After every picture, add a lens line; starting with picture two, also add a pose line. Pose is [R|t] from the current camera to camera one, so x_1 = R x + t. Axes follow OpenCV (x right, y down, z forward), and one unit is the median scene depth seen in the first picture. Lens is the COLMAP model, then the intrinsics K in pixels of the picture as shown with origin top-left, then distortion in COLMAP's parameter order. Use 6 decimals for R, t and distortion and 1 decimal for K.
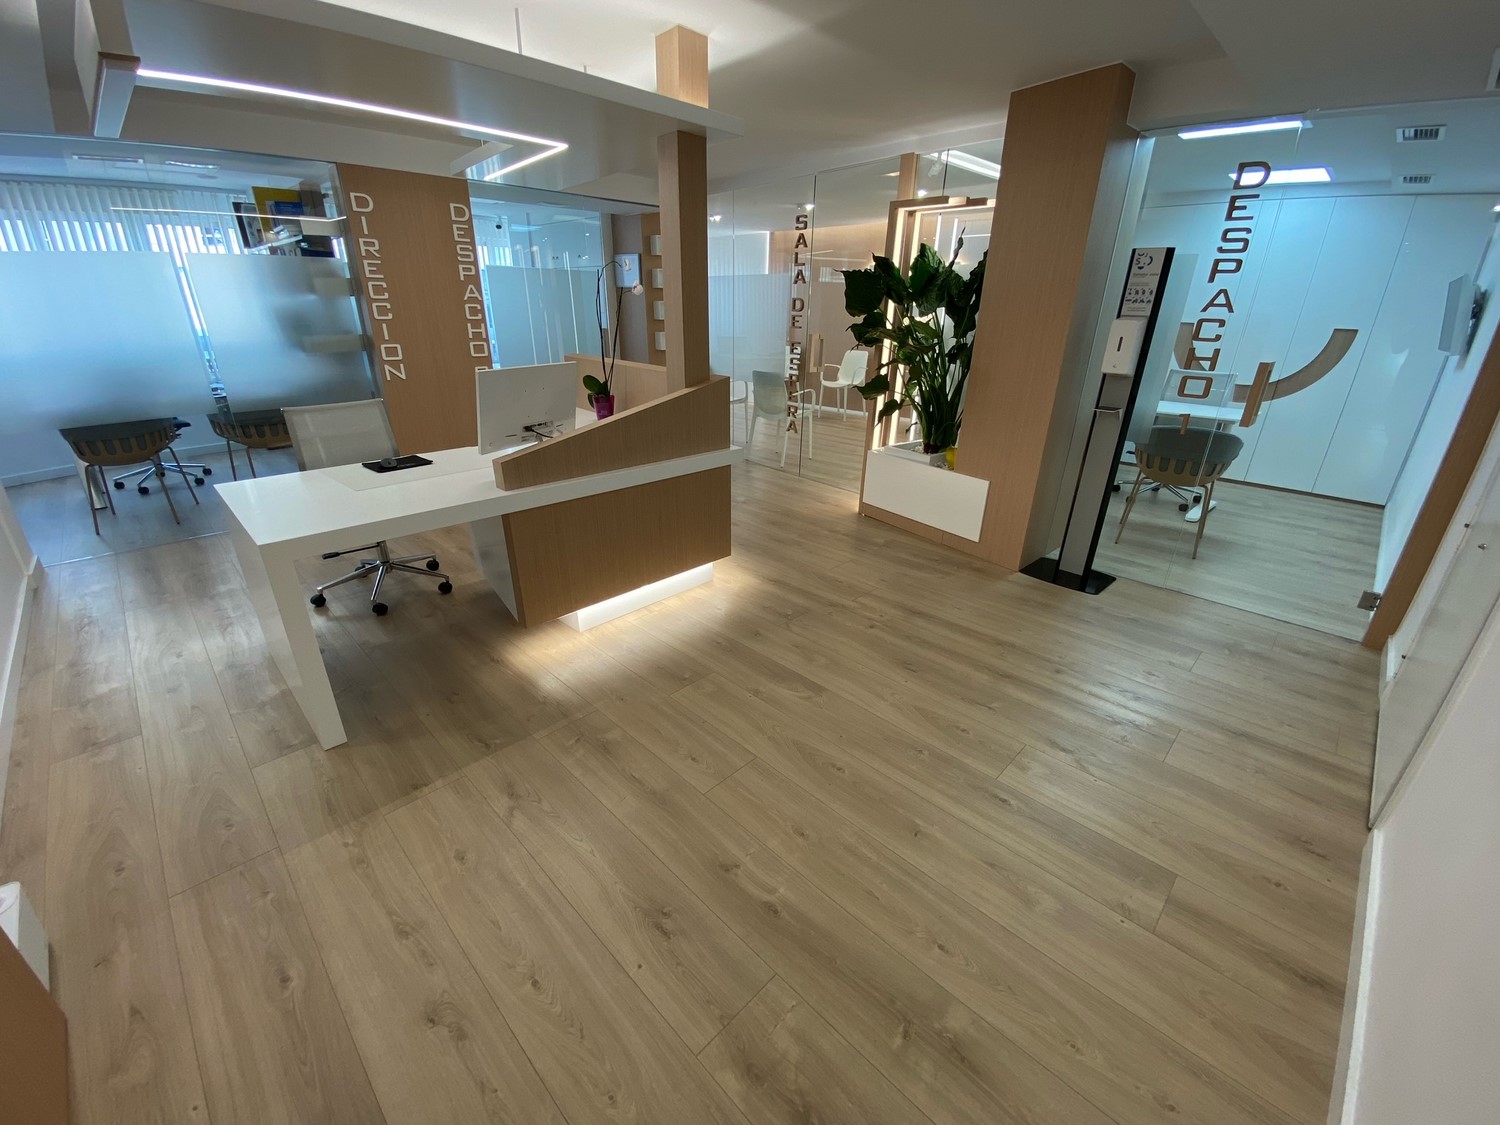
lens RADIAL K [[616.2, 0, 748.1], [0, 616.2, 562.3], [0, 0, 1]] dist [-0.002104, -0.000543]
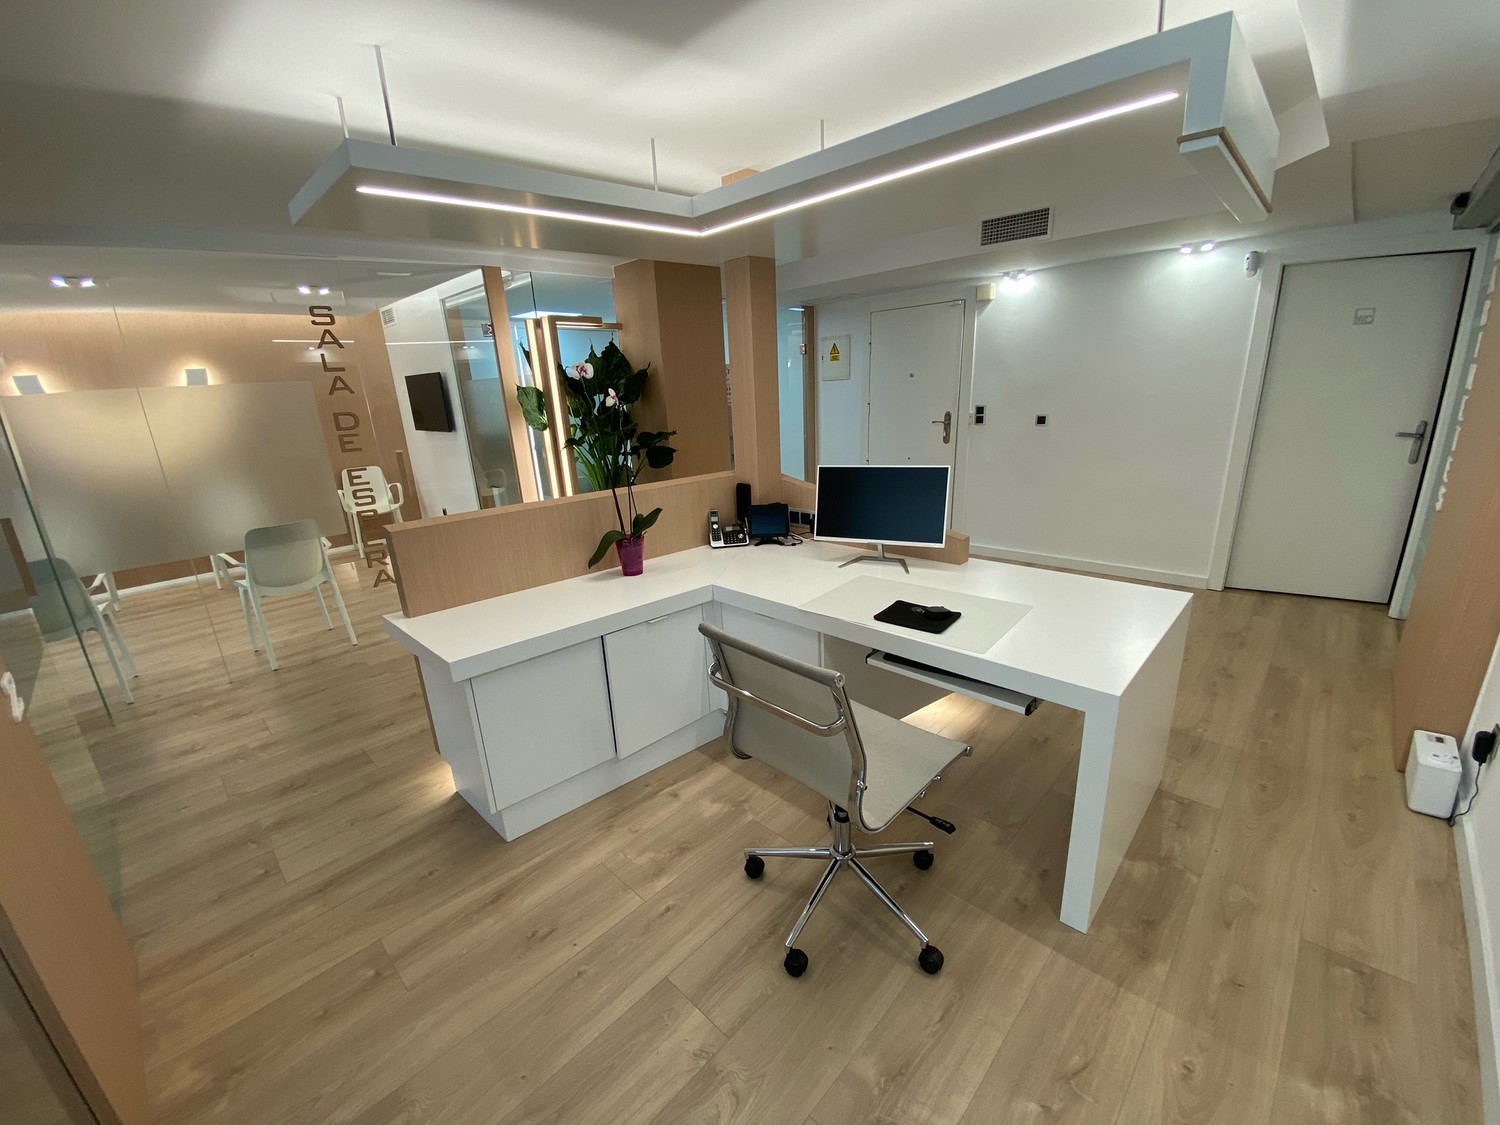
lens RADIAL K [[616.2, 0, 748.1], [0, 616.2, 562.3], [0, 0, 1]] dist [-0.002104, -0.000543]
pose [[-0.014542, -0.305457, 0.952095, -1.543786], [0.442489, 0.851916, 0.280075, -0.632974], [-0.896656, 0.425365, 0.122773, 1.309263]]
